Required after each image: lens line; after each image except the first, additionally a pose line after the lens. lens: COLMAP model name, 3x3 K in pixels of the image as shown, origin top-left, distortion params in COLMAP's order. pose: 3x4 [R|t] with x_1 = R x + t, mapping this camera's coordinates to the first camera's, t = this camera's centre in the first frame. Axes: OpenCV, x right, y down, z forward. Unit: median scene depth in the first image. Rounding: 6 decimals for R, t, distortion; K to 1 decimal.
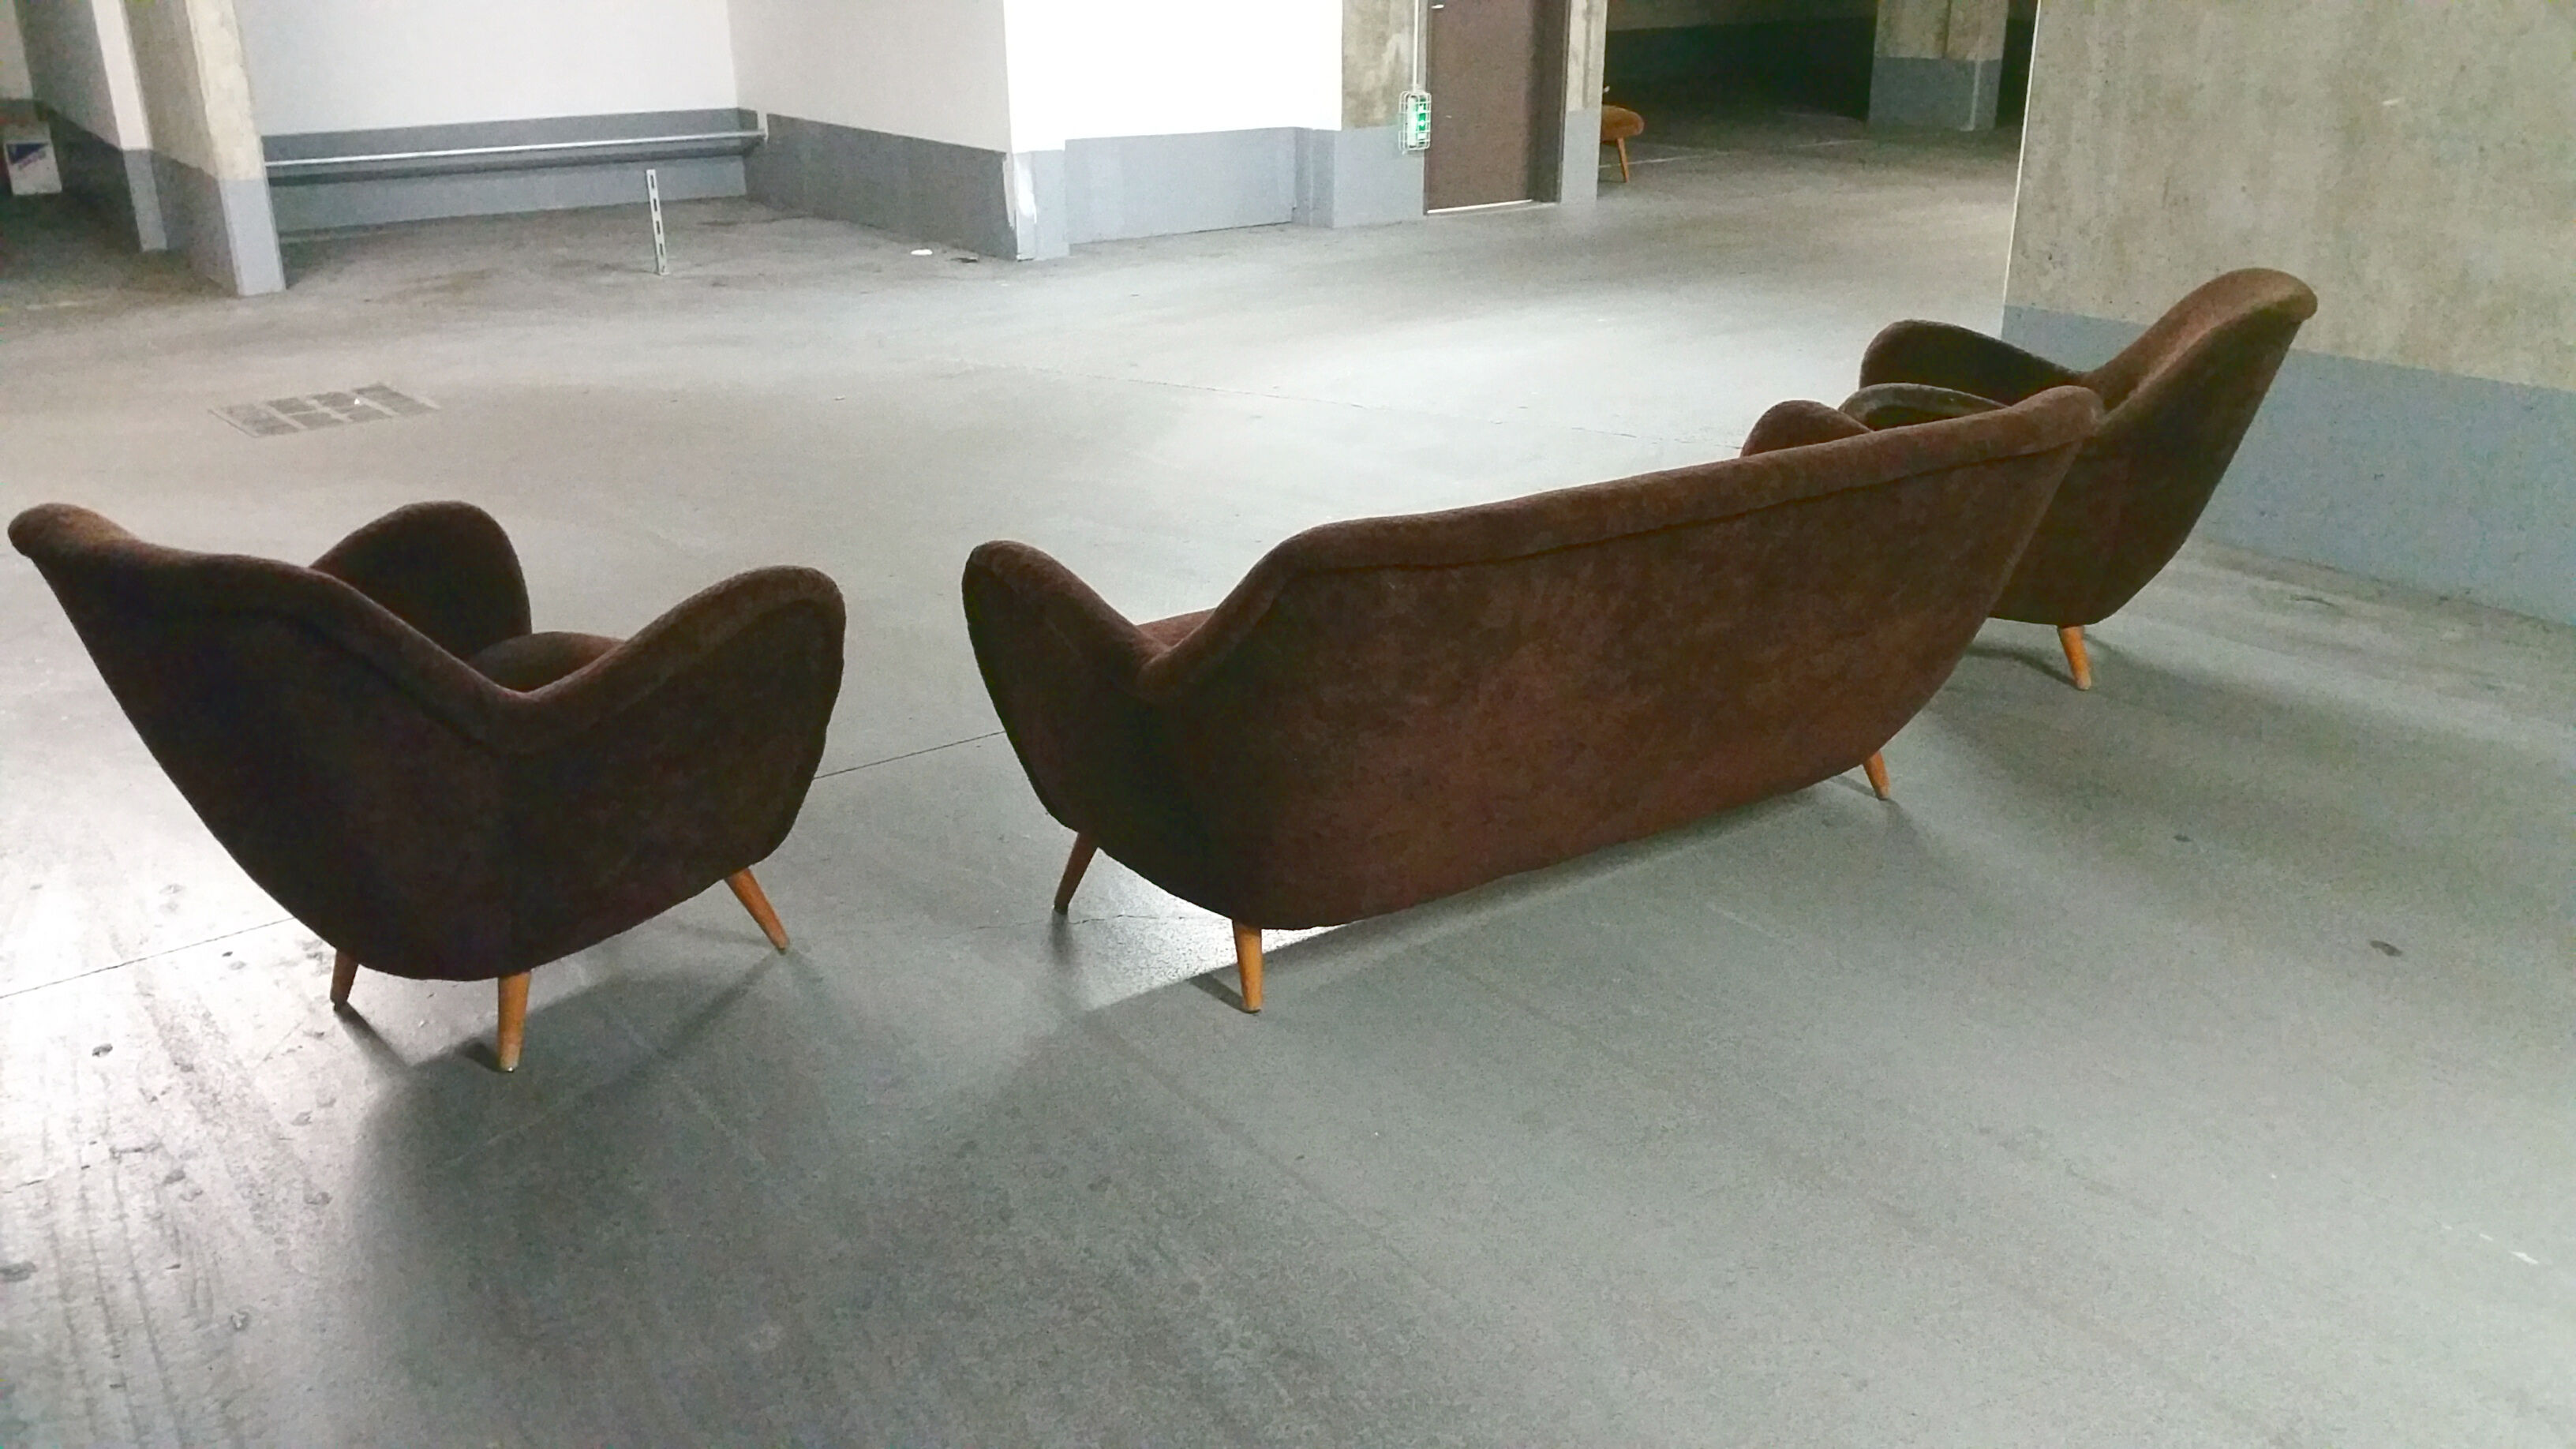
lens RADIAL K [[2165.8, 0, 1302.0], [0, 2165.8, 707.5], [0, 0, 1]] dist [0.034909, -0.017479]
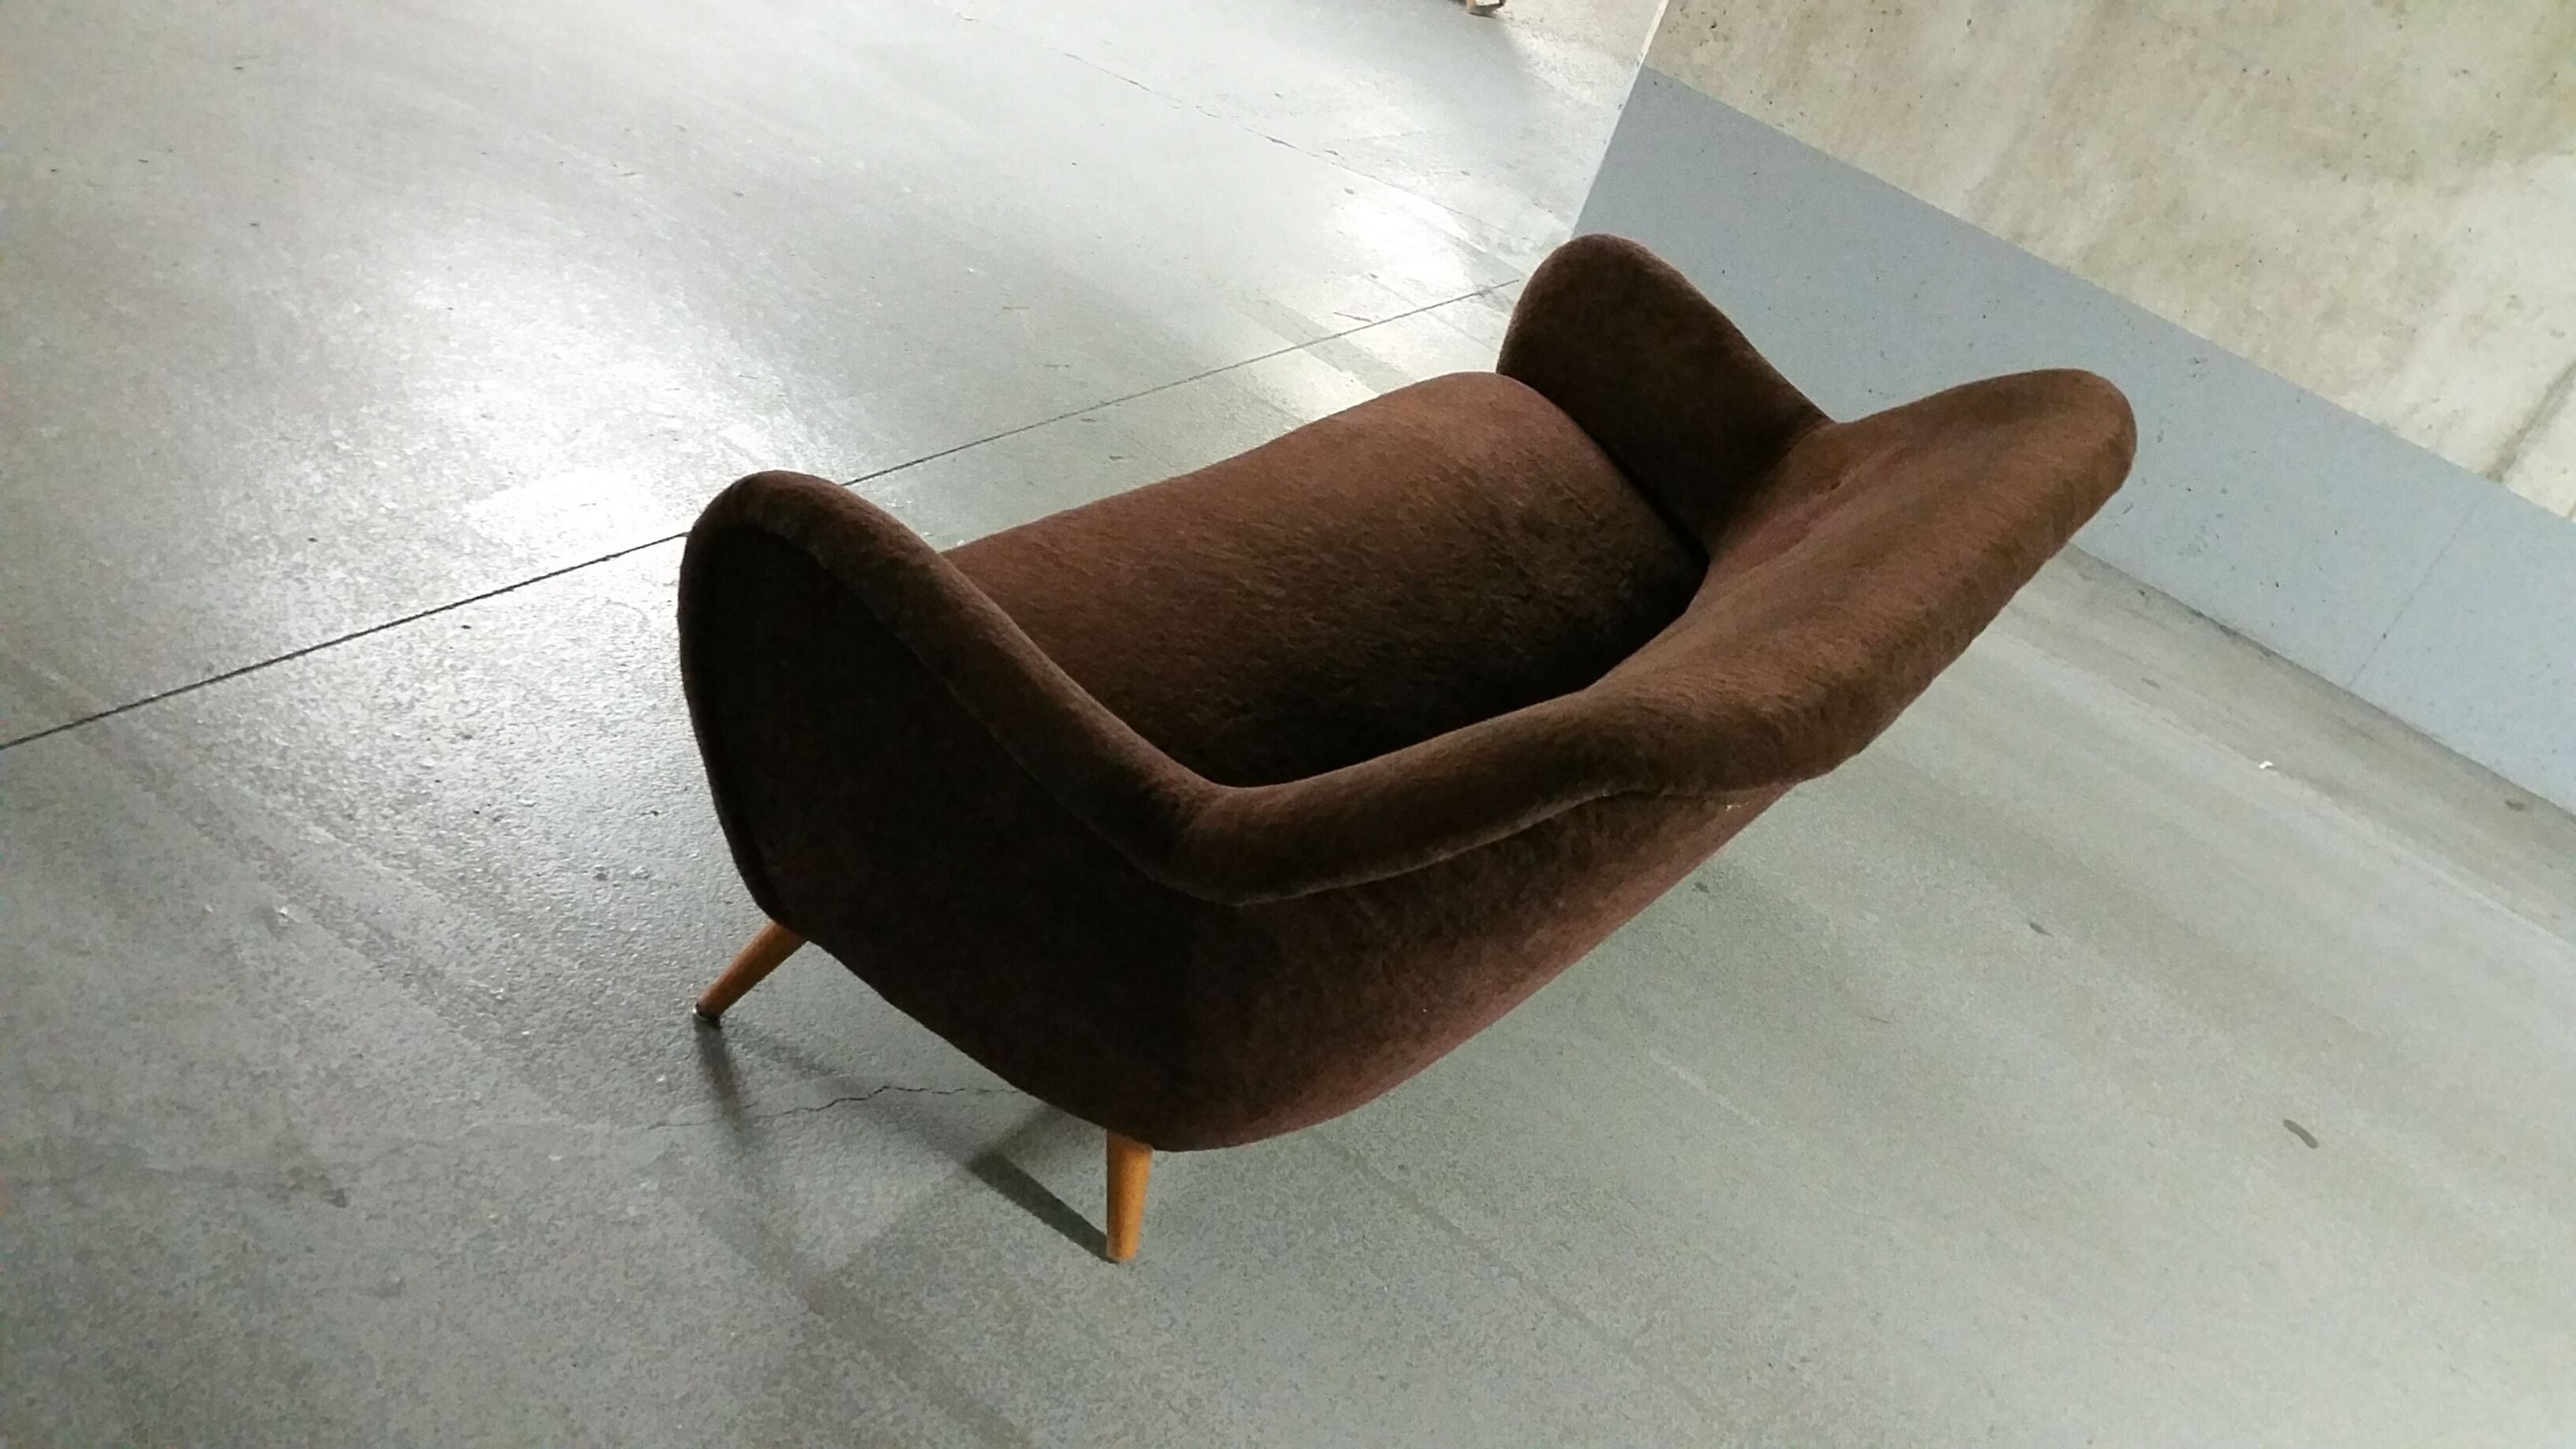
lens RADIAL K [[2165.8, 0, 1287.1], [0, 2165.8, 727.9], [0, 0, 1]] dist [0.034909, -0.017479]
pose [[0.877856, 0.065843, 0.474378, -0.187475], [-0.188614, 0.957986, 0.216071, -0.101087], [-0.440221, -0.279154, 0.853393, 0.290384]]
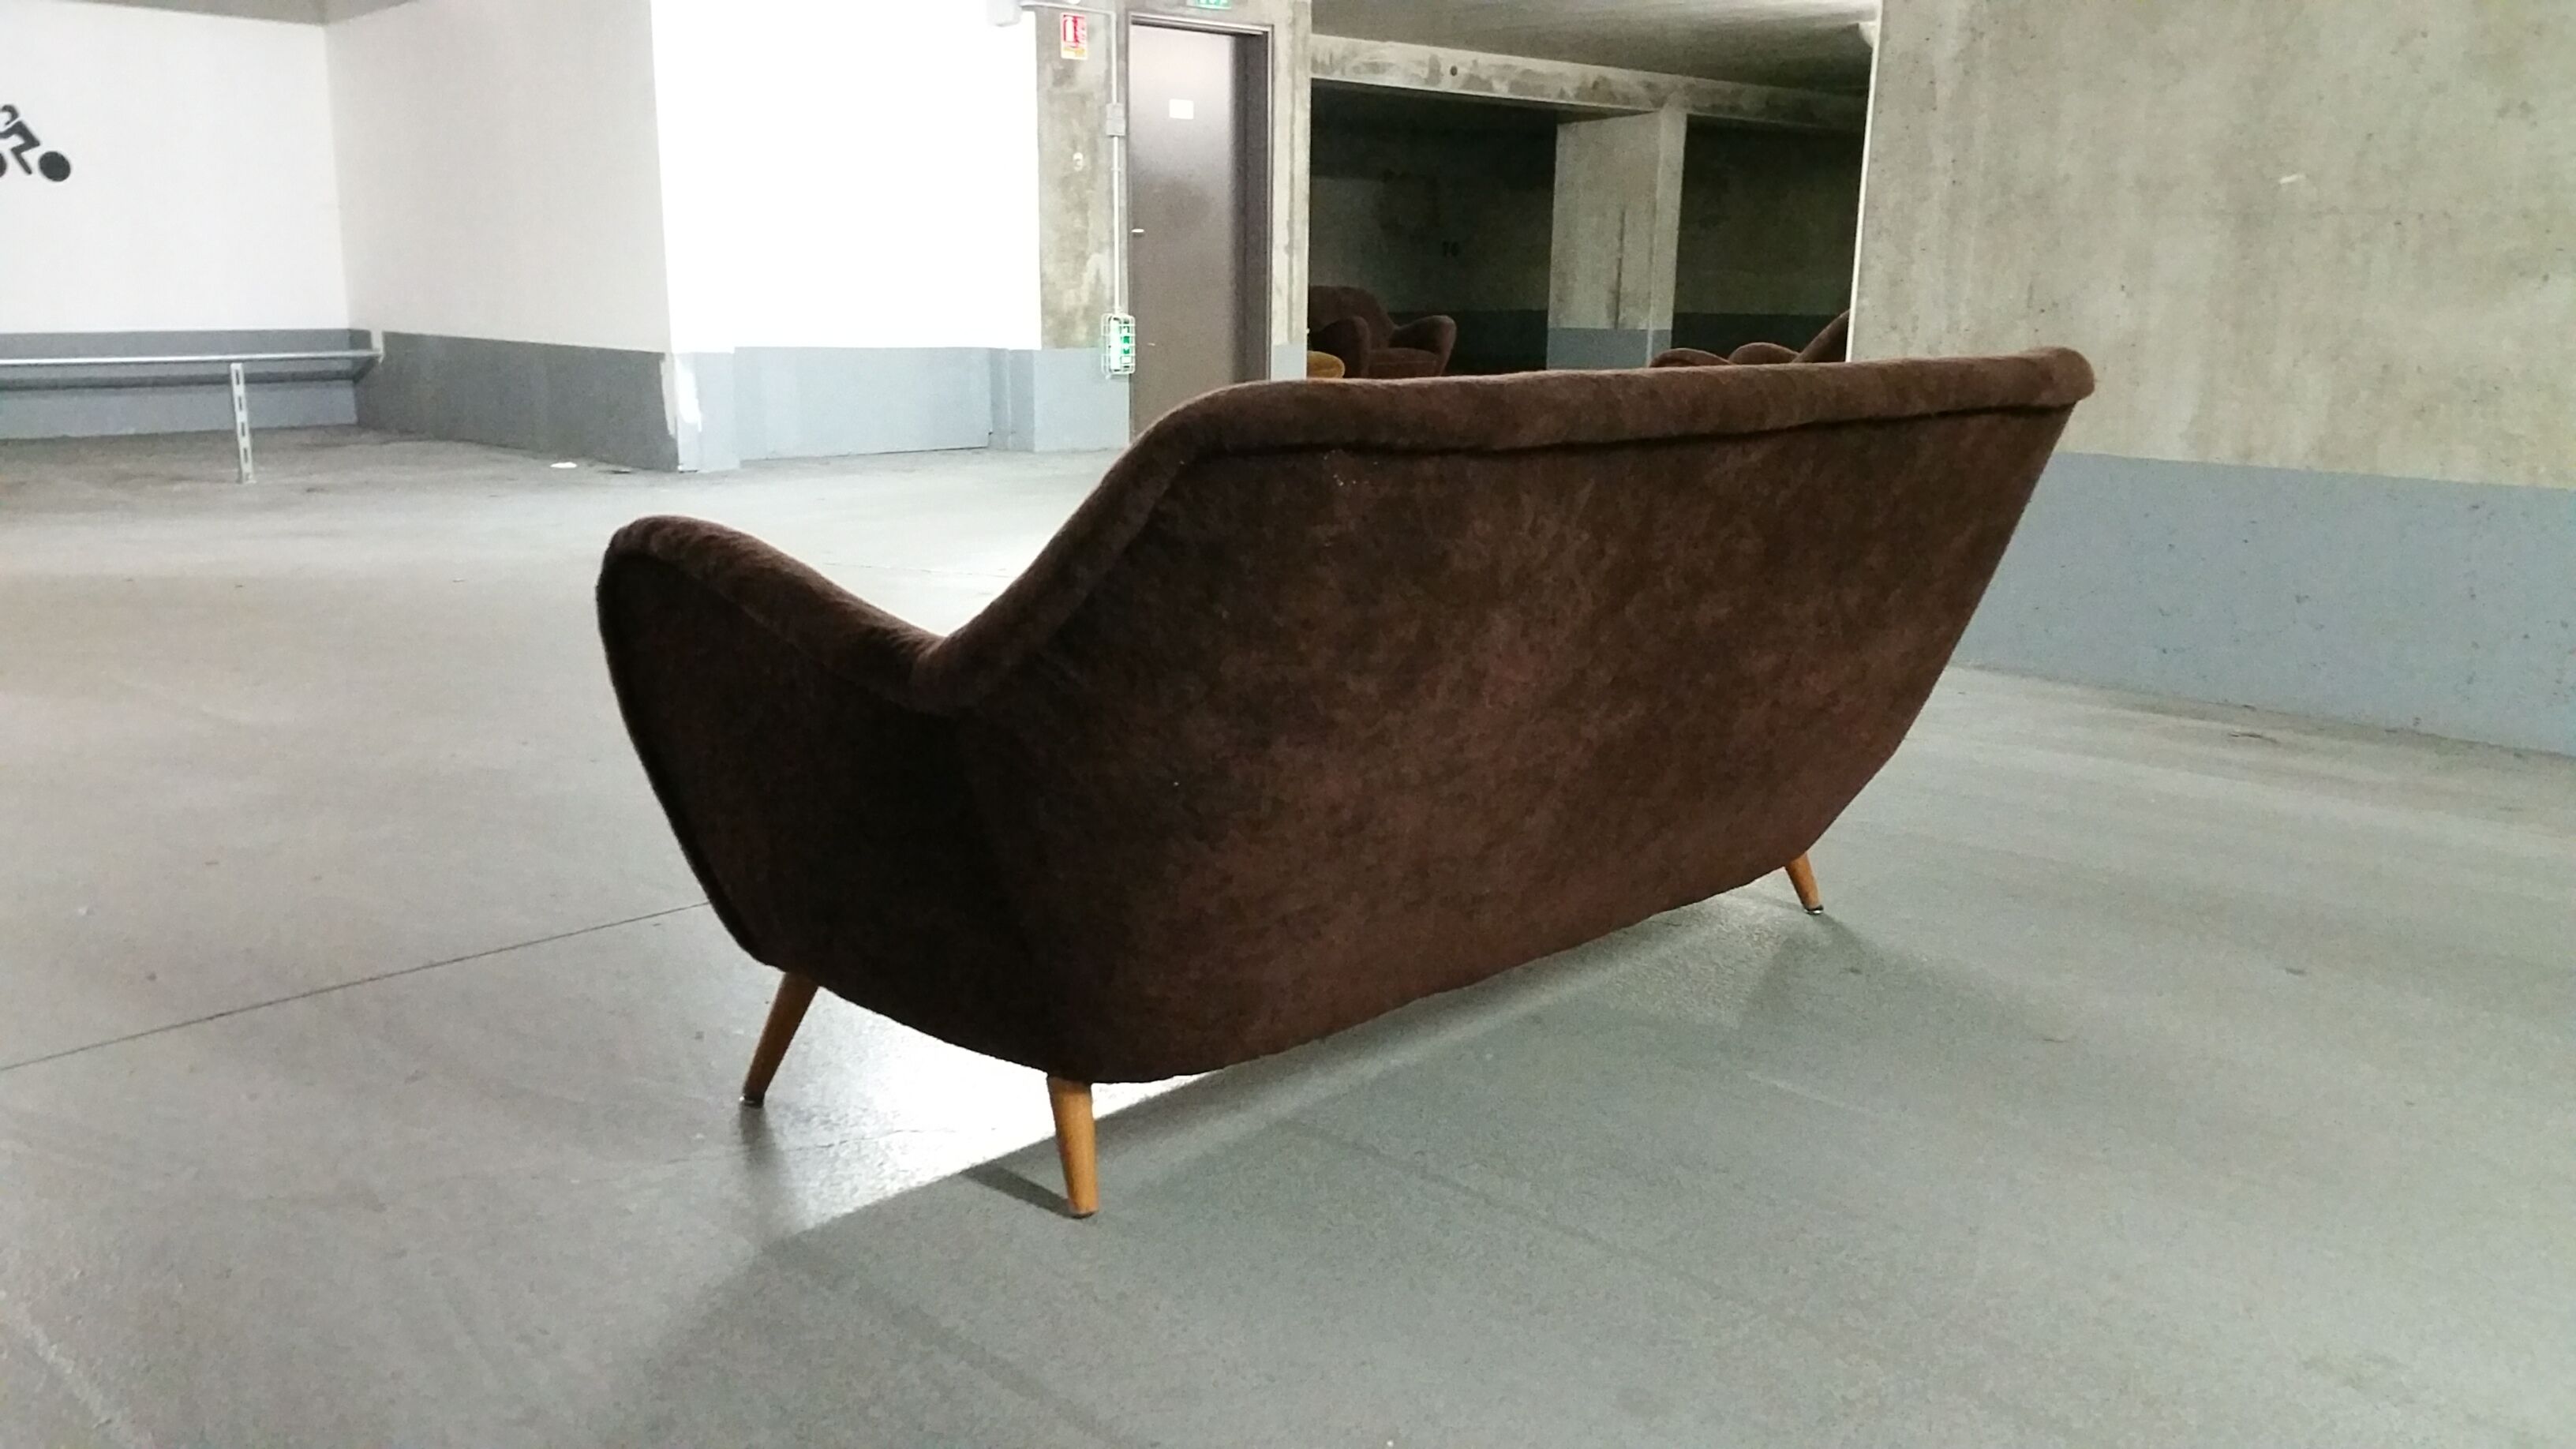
lens RADIAL K [[2165.8, 0, 1282.5], [0, 2165.8, 738.0], [0, 0, 1]] dist [0.034909, -0.017479]
pose [[0.988264, -0.003451, 0.152715, -0.039746], [0.025911, 0.989045, -0.145322, 0.060532], [-0.150540, 0.147574, 0.977527, 0.202123]]
